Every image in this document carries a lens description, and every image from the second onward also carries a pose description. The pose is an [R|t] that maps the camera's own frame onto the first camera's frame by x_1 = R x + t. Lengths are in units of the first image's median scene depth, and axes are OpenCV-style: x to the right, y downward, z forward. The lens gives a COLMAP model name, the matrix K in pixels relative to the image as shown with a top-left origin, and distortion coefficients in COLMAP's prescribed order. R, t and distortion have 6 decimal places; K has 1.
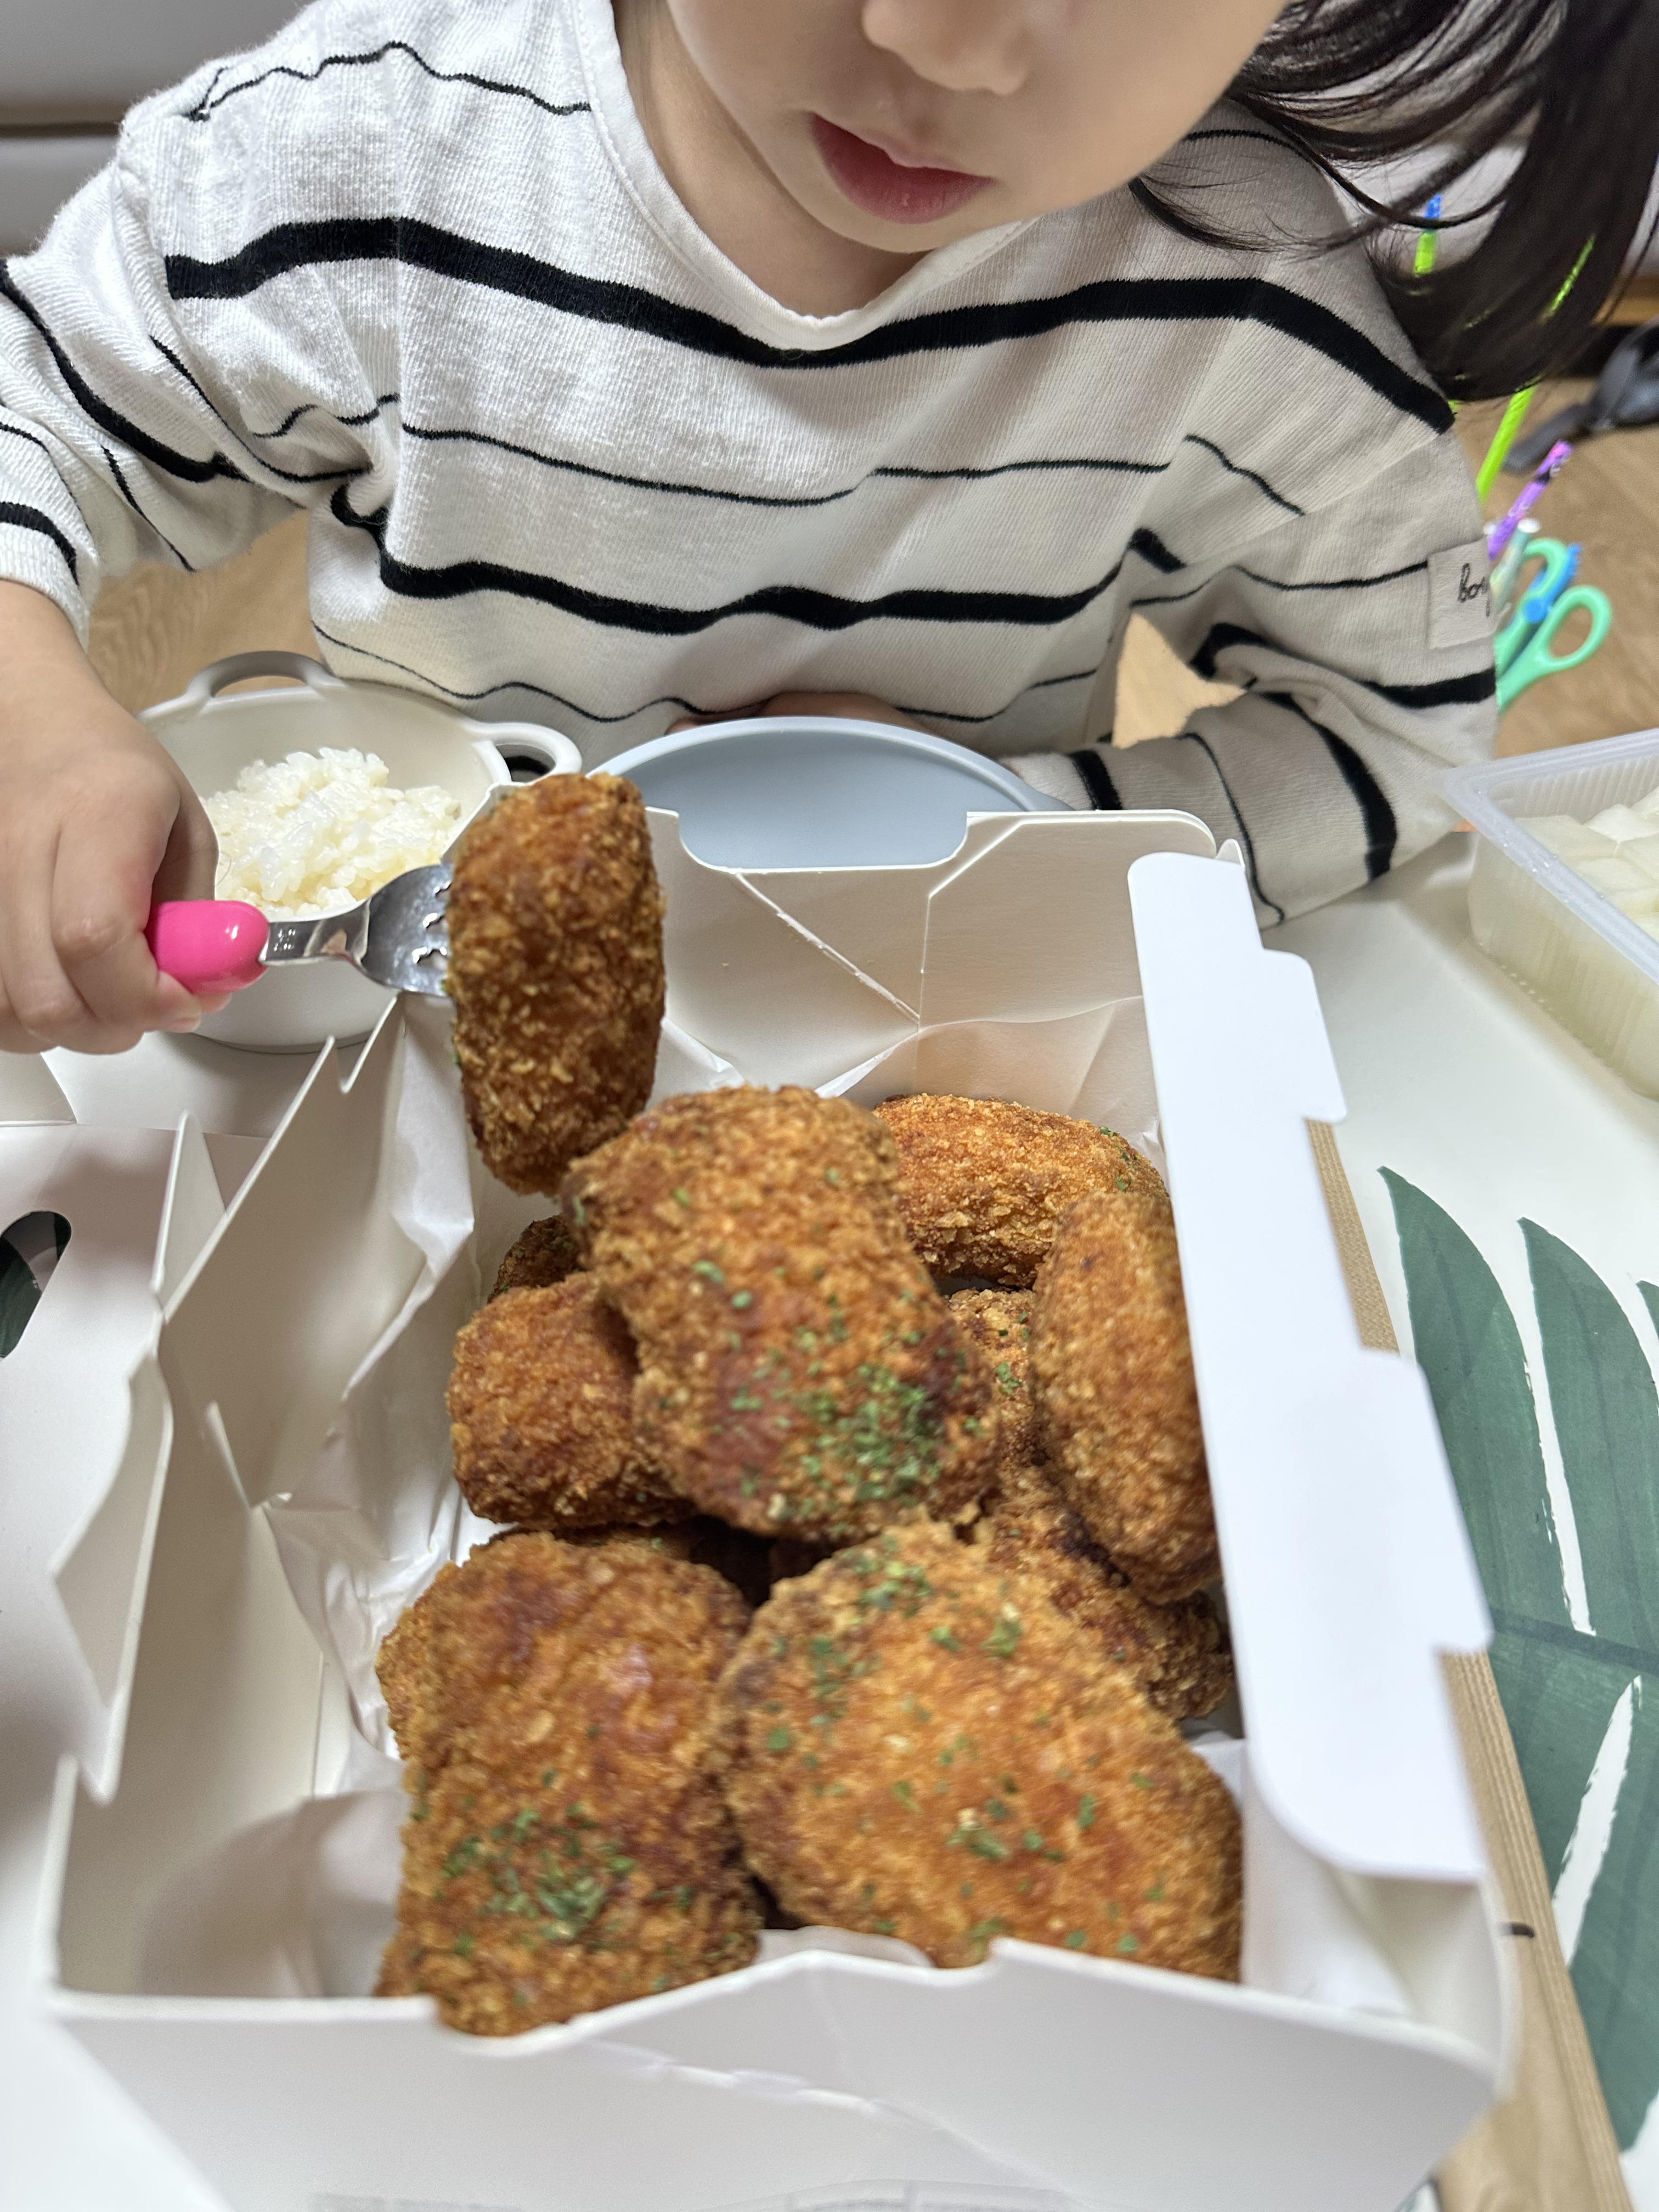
lens RADIAL K [[1594.8, 0, 829.5], [0, 1594.8, 1106.0], [0, 0, 1]] dist [0.147246, -0.411744]
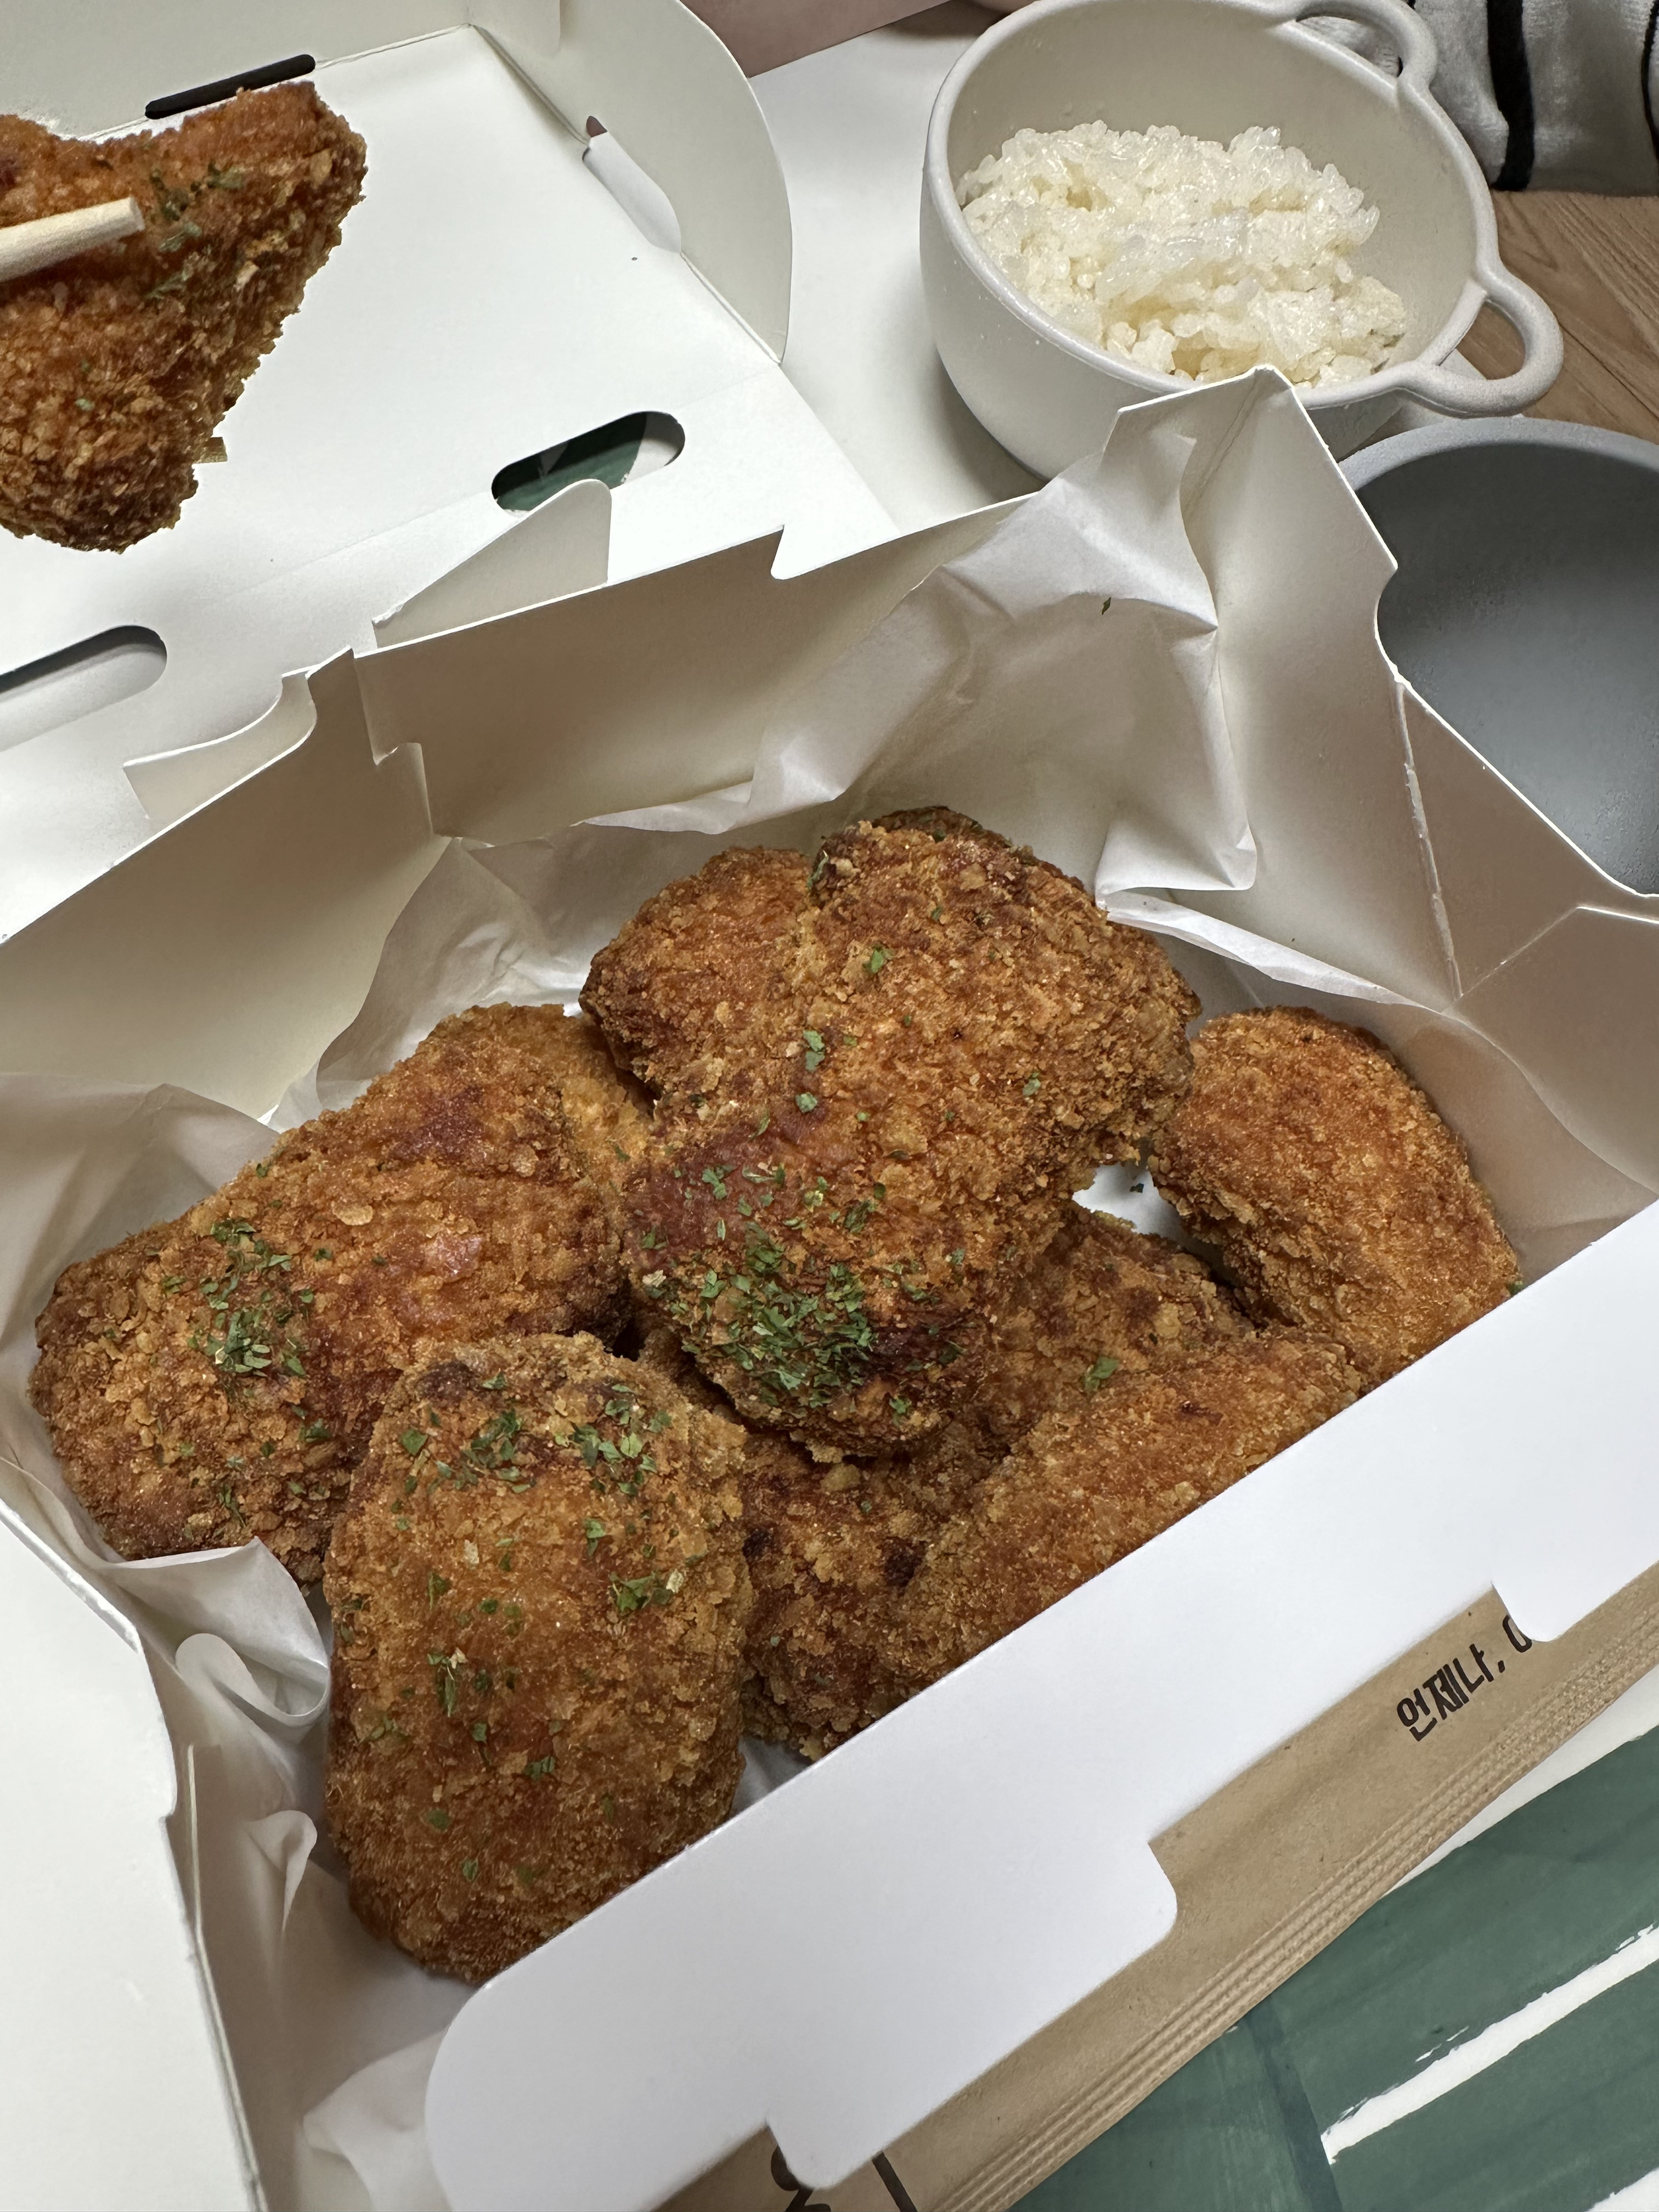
lens RADIAL K [[1591.1, 0, 689.5], [0, 1591.1, 1041.8], [0, 0, 1]] dist [-0.005784, 0.001685]
pose [[0.556809, 0.776421, -0.295185, 0.126065], [-0.610207, 0.623454, 0.488828, -0.255706], [0.563570, -0.092060, 0.820922, 0.287204]]
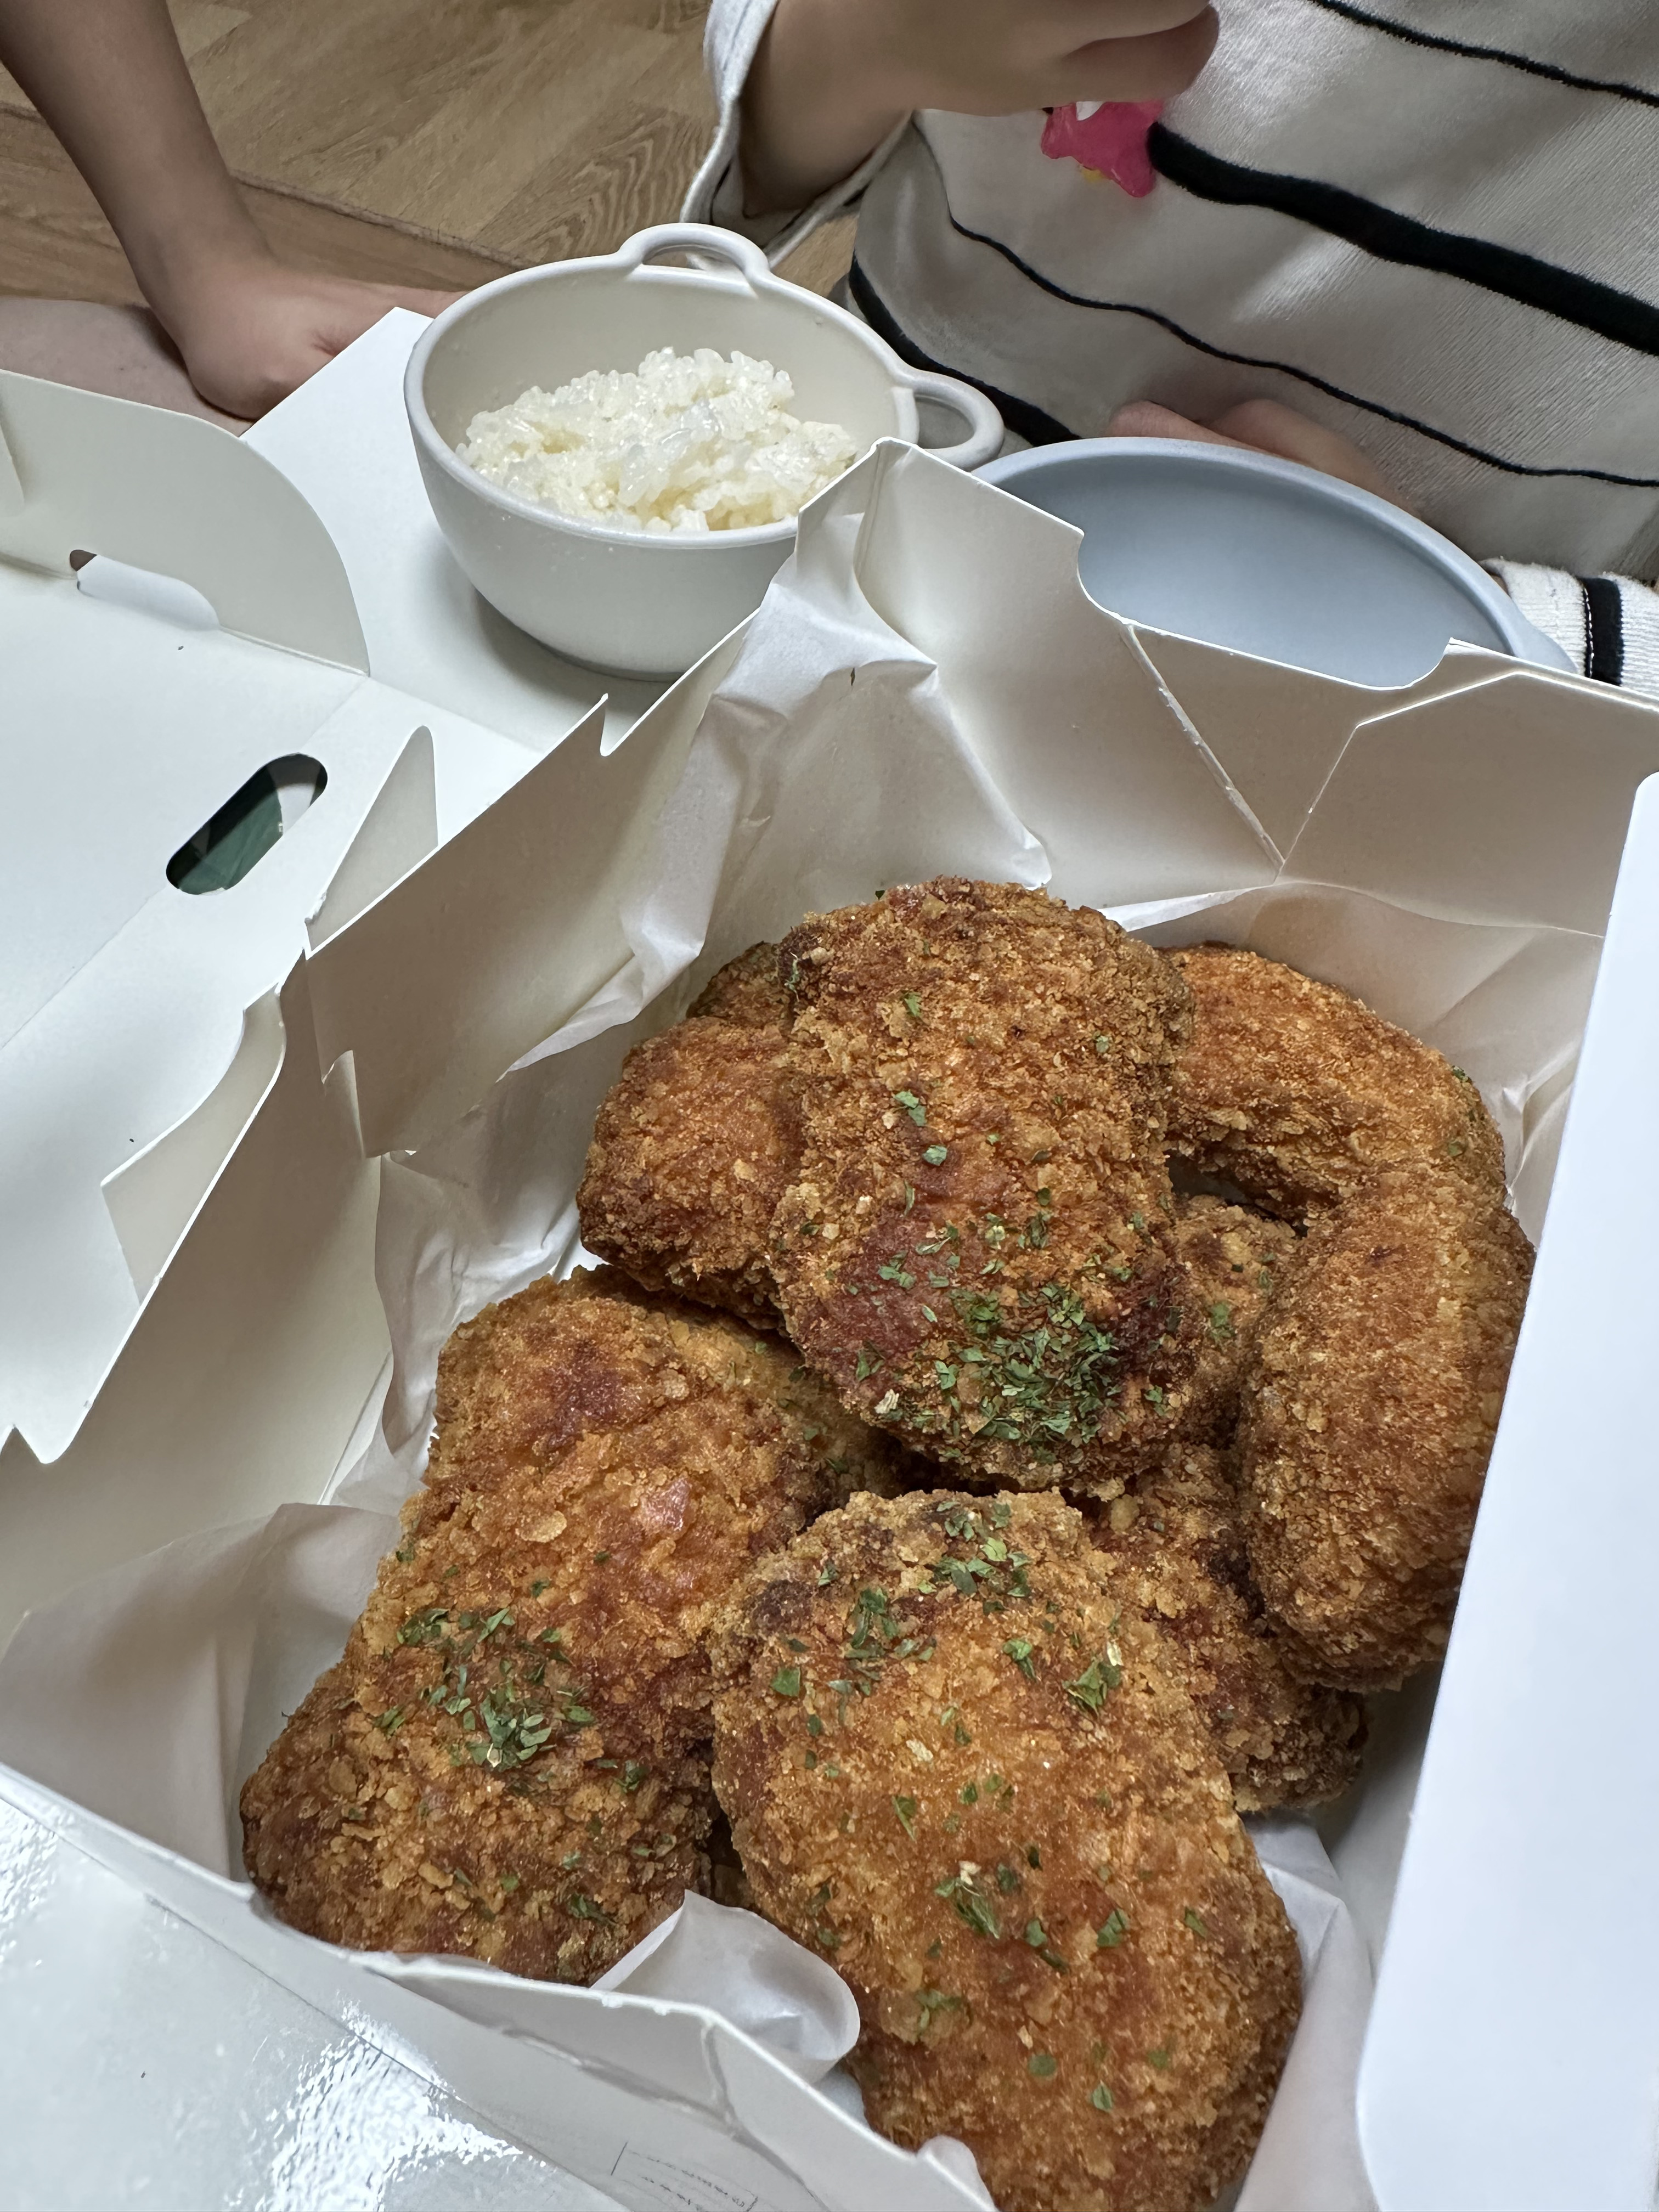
lens RADIAL K [[1591.1, 0, 689.5], [0, 1591.1, 1041.8], [0, 0, 1]] dist [-0.005784, 0.001685]
pose [[0.909626, 0.351665, -0.221160, -0.010052], [-0.311913, 0.929773, 0.195533, -0.049316], [0.274391, -0.108879, 0.955434, 0.197647]]
